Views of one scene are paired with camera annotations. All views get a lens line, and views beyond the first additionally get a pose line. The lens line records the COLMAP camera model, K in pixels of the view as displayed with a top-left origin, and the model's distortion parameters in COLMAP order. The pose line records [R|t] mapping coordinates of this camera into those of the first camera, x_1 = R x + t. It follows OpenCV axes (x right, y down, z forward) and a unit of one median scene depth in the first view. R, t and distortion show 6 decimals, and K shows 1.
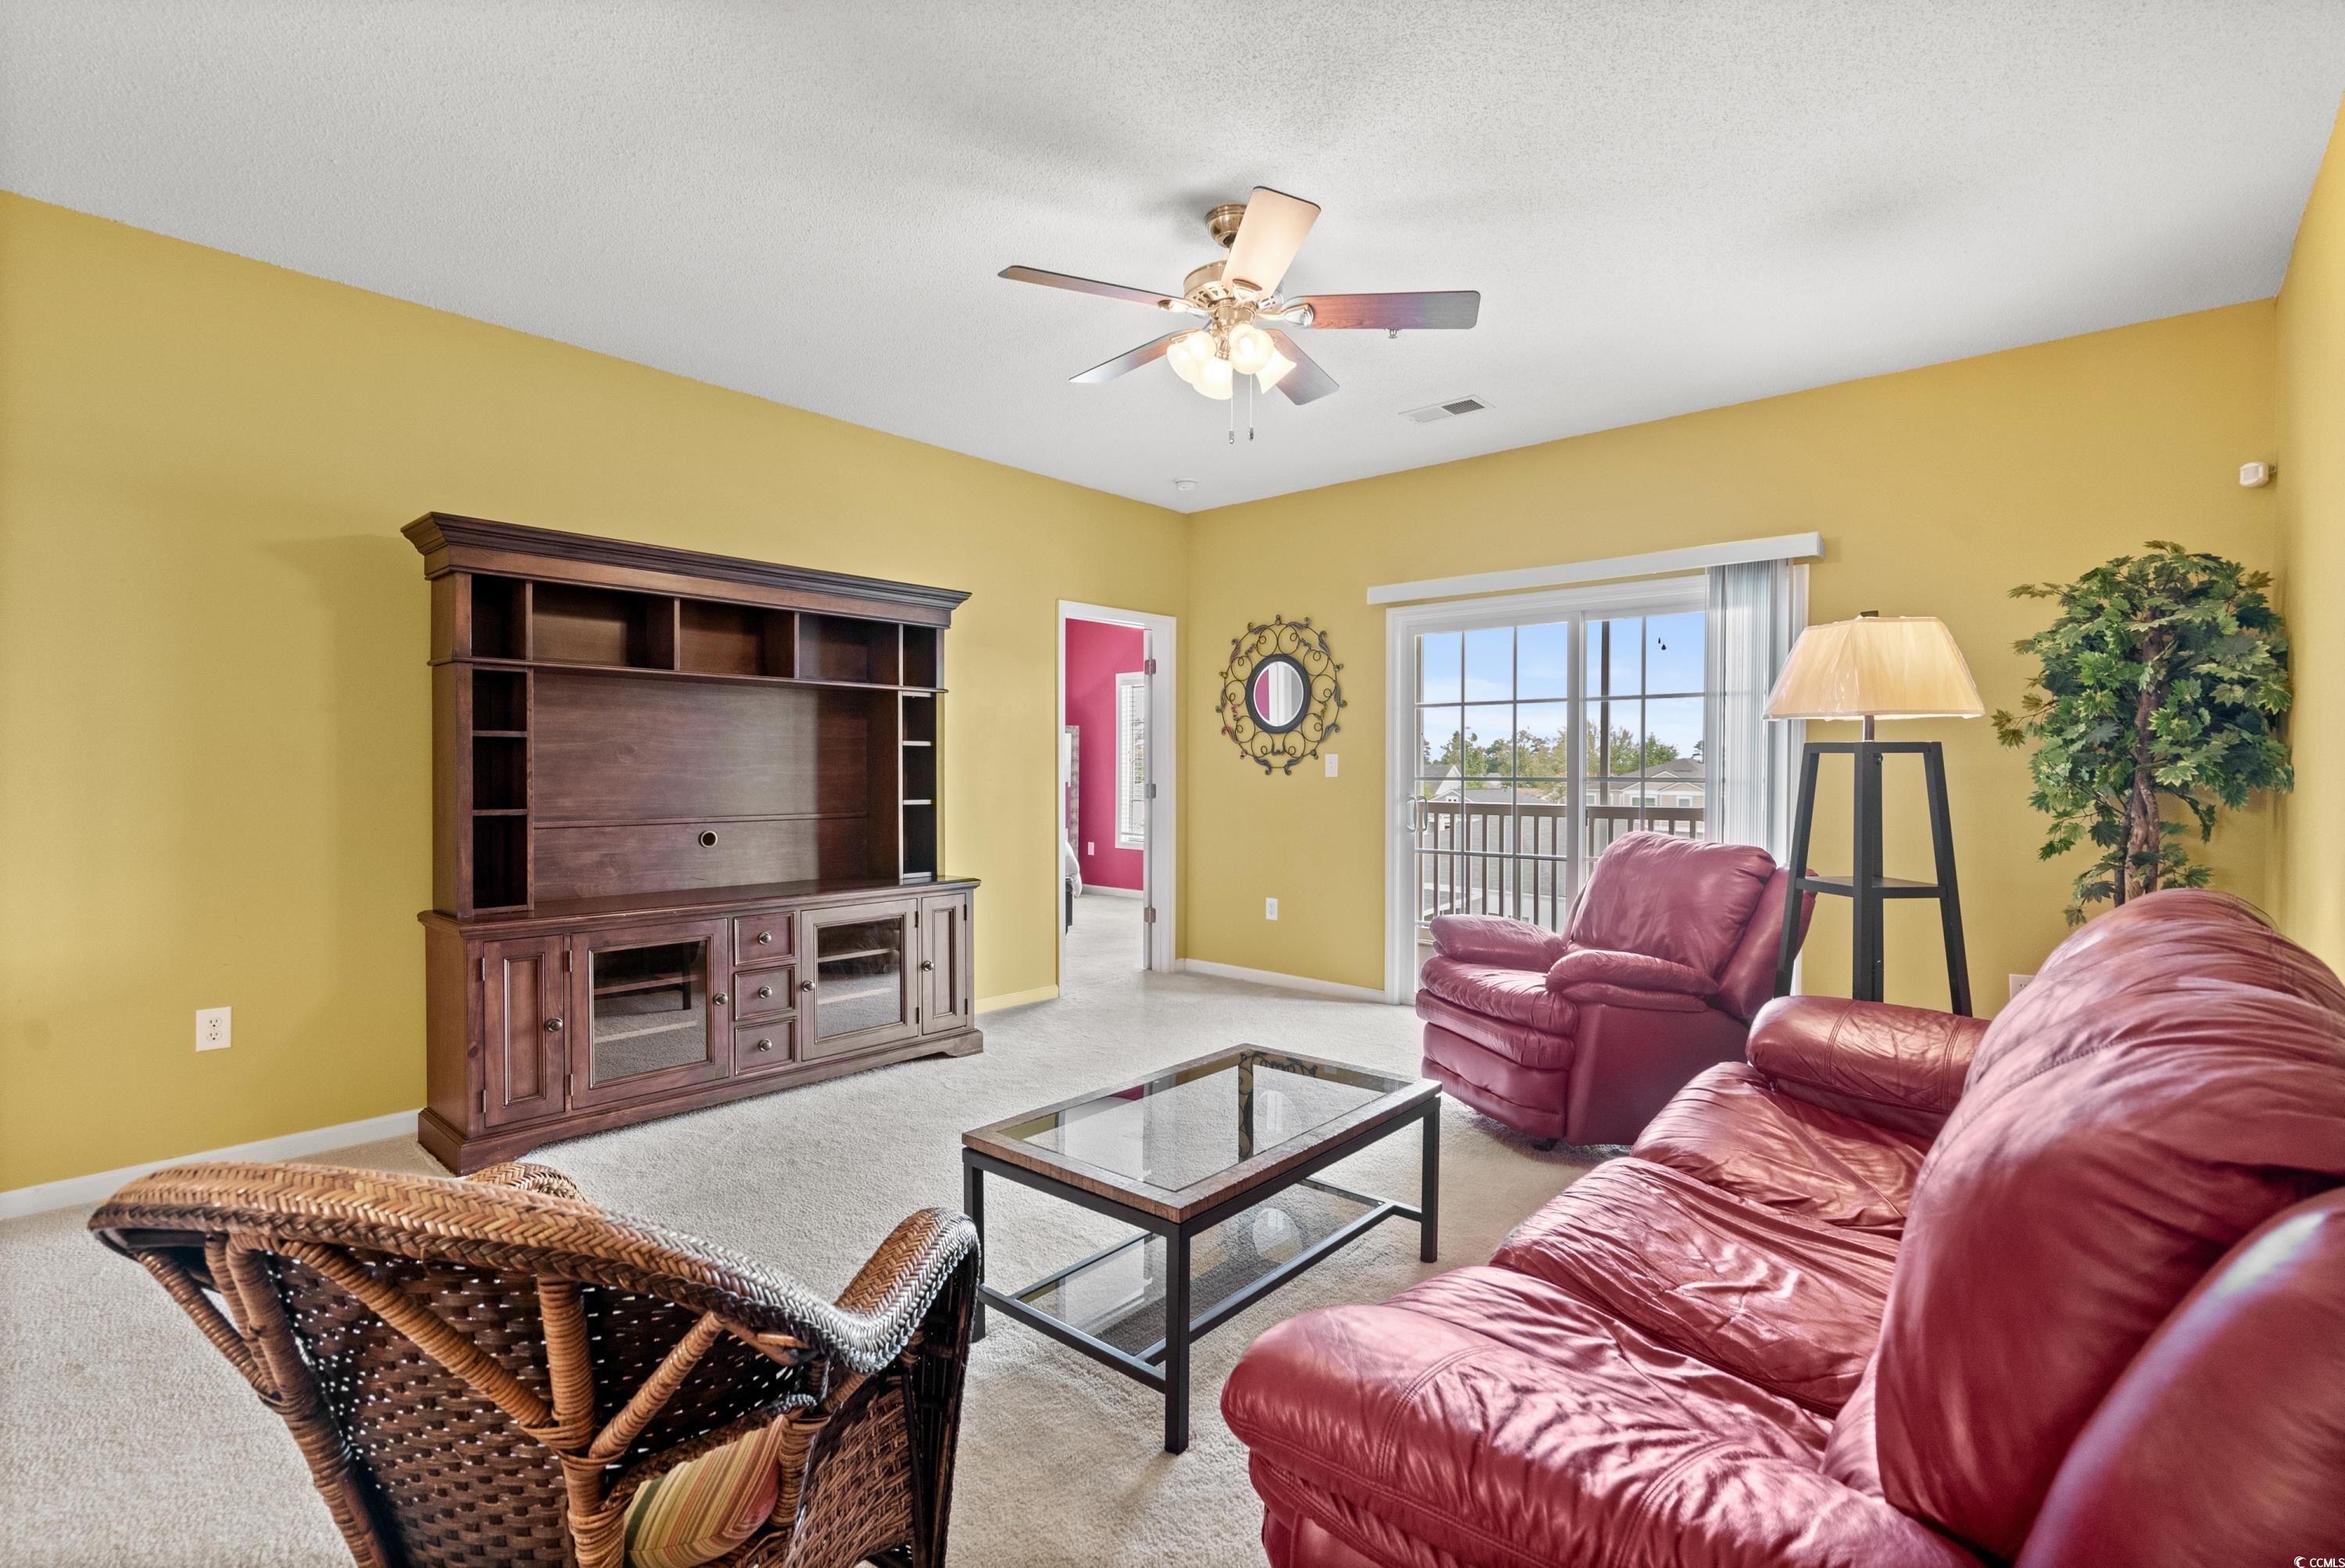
lens RADIAL K [[1074.3, 0, 1167.7], [0, 1074.3, 777.9], [0, 0, 1]] dist [-0.005133, 0.003153]
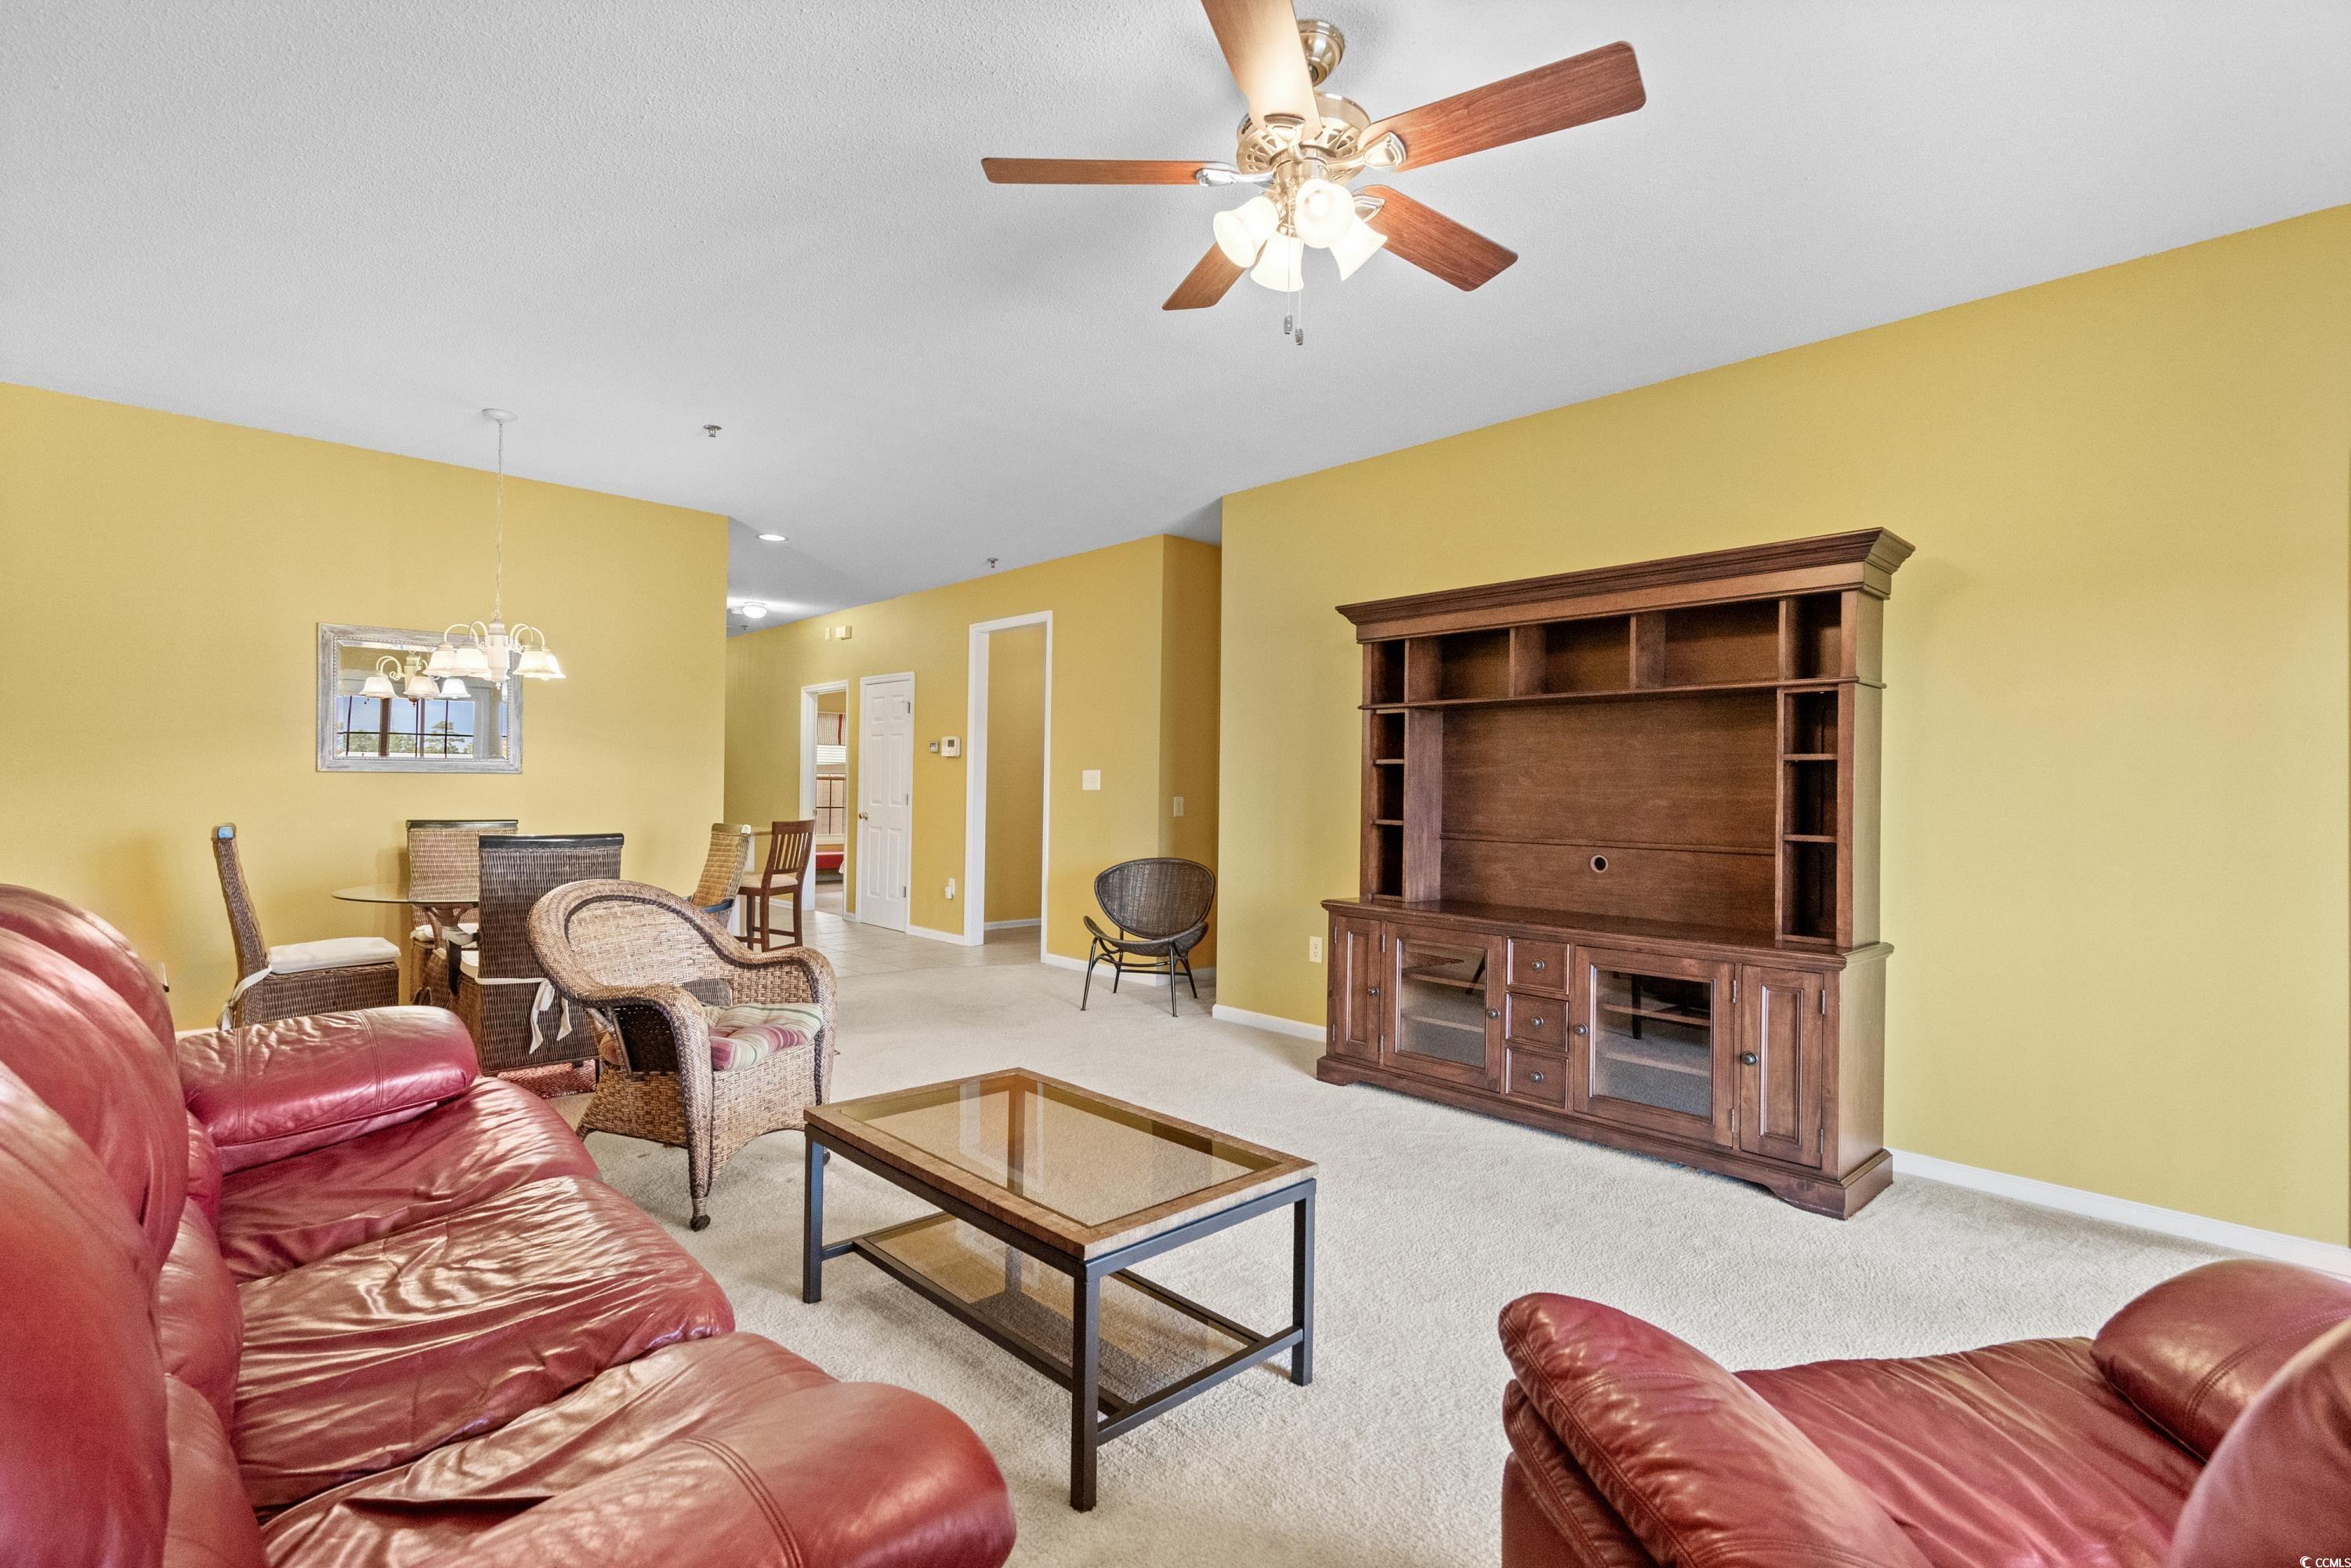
lens RADIAL K [[1077.1, 0, 1160.2], [0, 1077.1, 783.0], [0, 0, 1]] dist [-0.005133, 0.003153]
pose [[-0.090827, -0.010252, -0.995814, 0.586150], [-0.022860, 0.999705, -0.008207, 0.001388], [0.995604, 0.022018, -0.091035, 0.705289]]
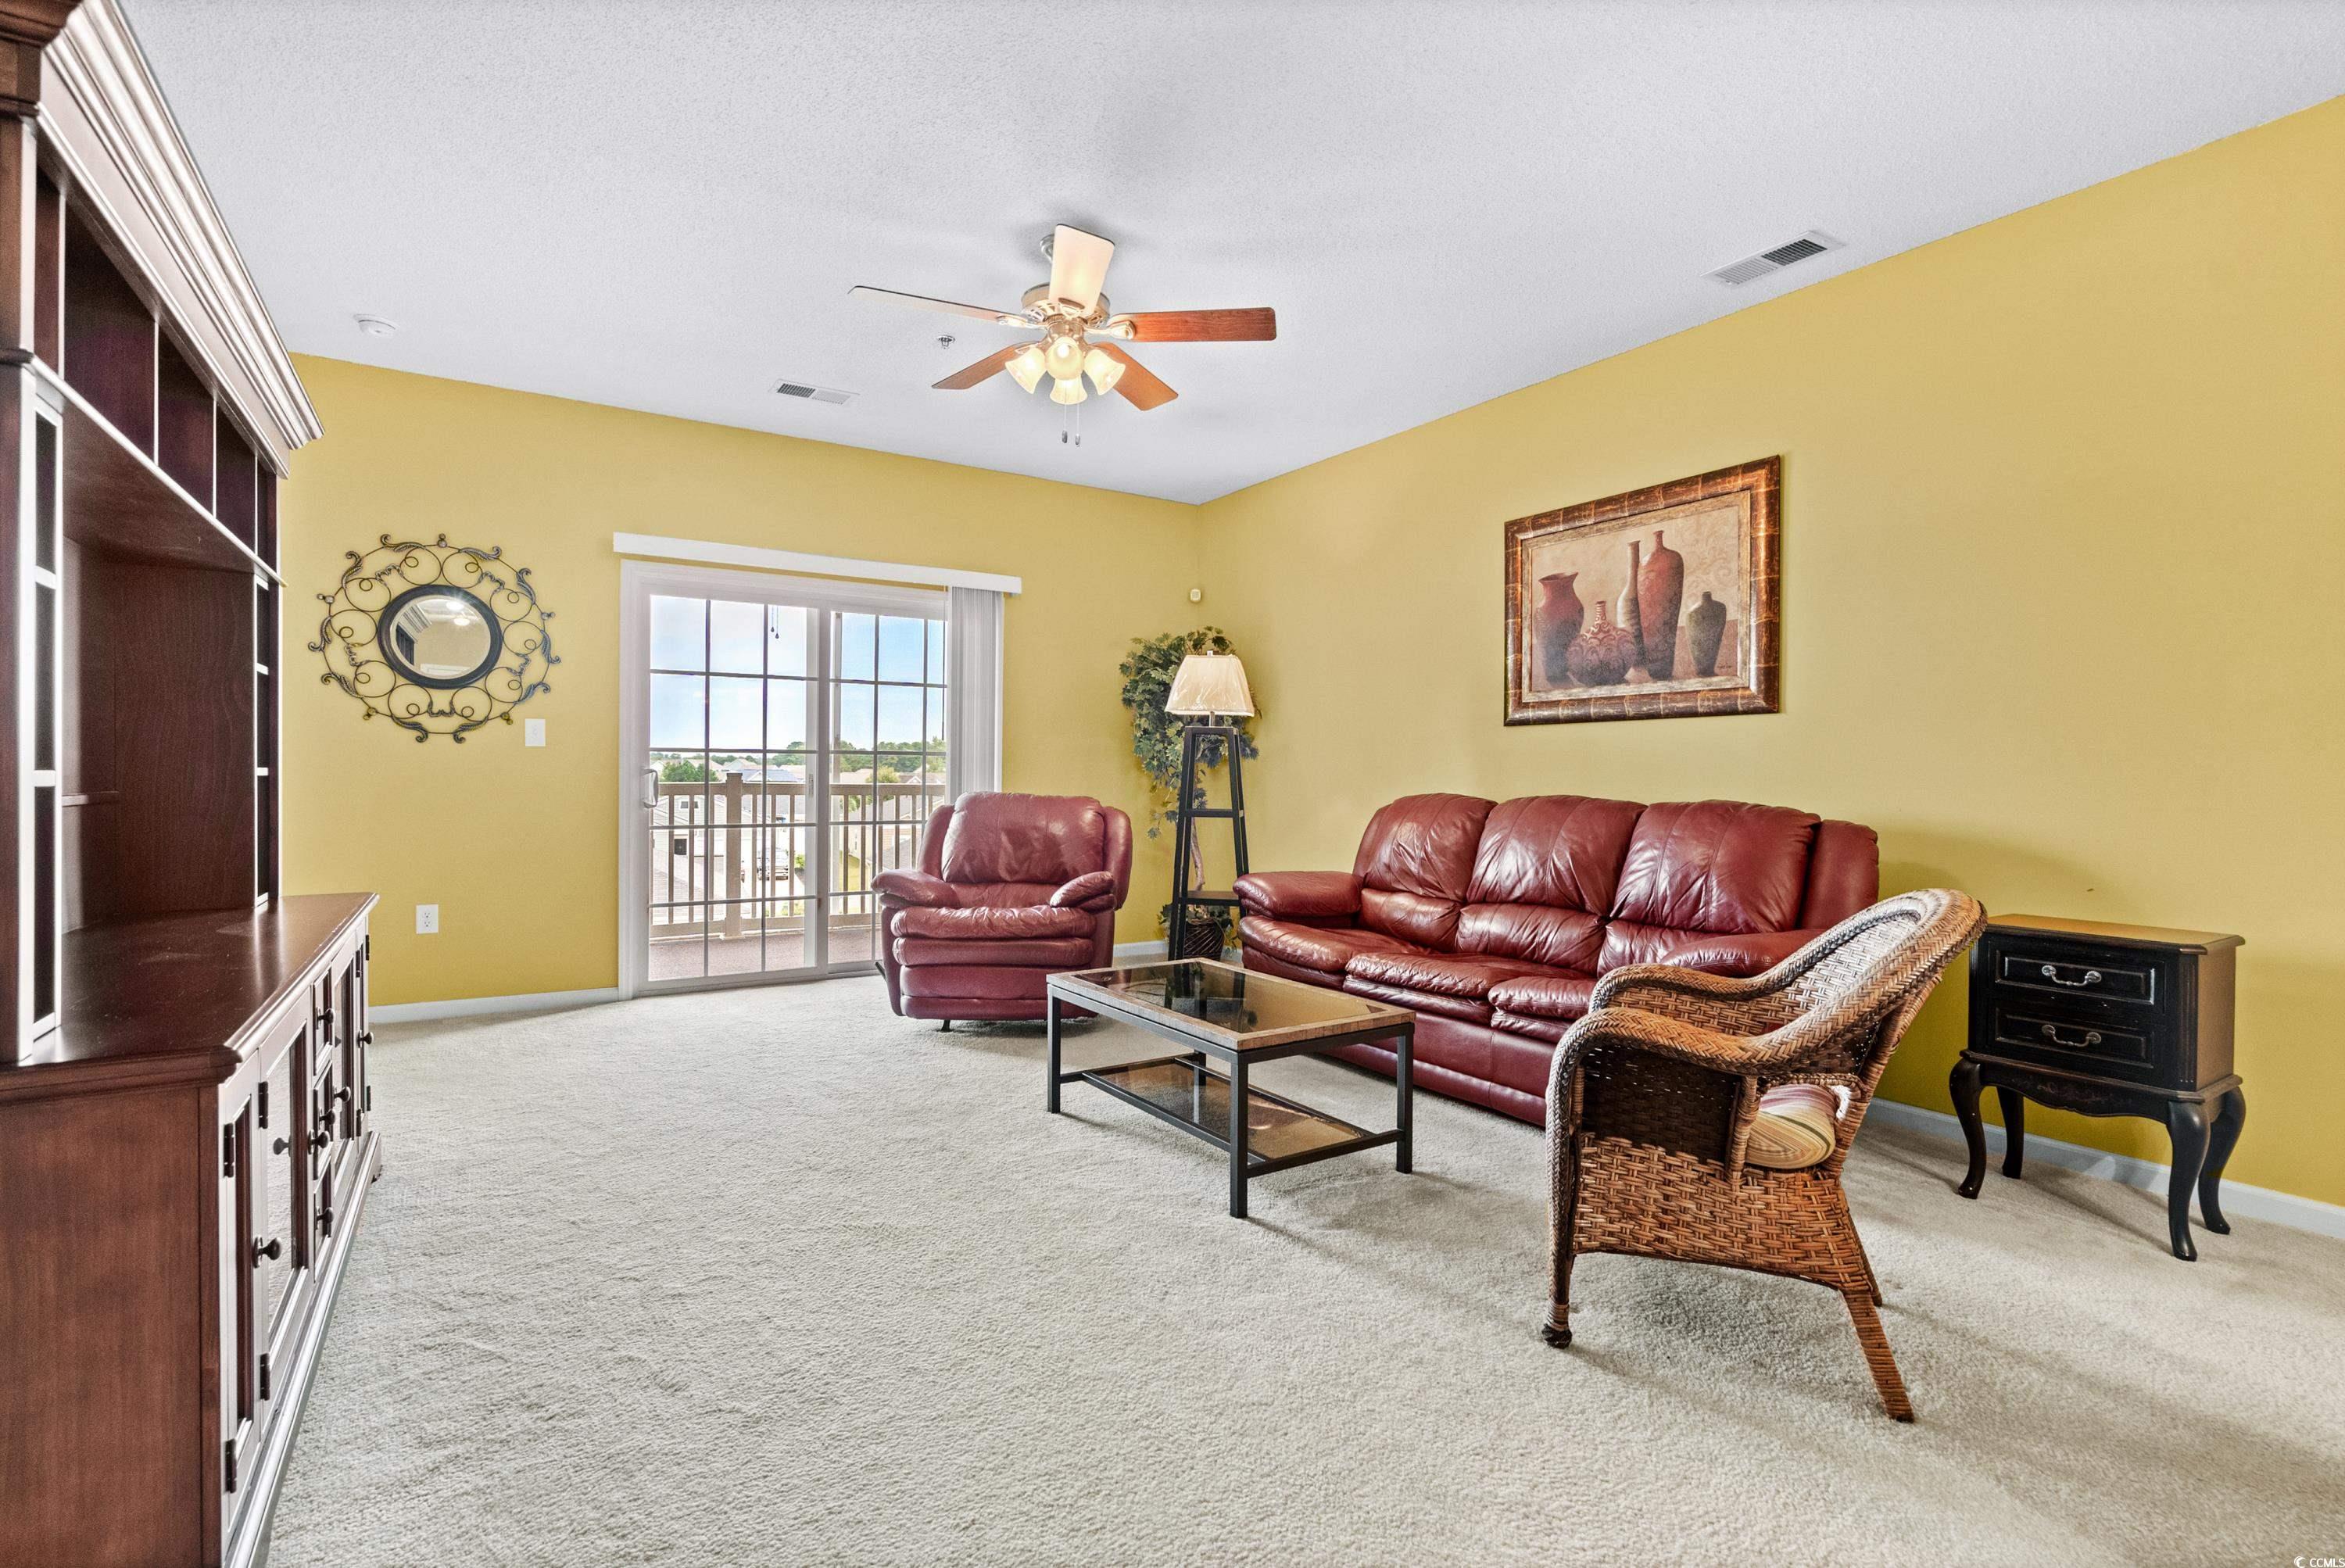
lens RADIAL K [[1074.3, 0, 1171.7], [0, 1074.3, 784.7], [0, 0, 1]] dist [-0.005133, 0.003153]
pose [[0.265526, -0.011842, 0.964031, -0.722611], [-0.000492, 0.999923, 0.012418, 0.025255], [-0.964103, -0.003772, 0.265500, 0.427093]]
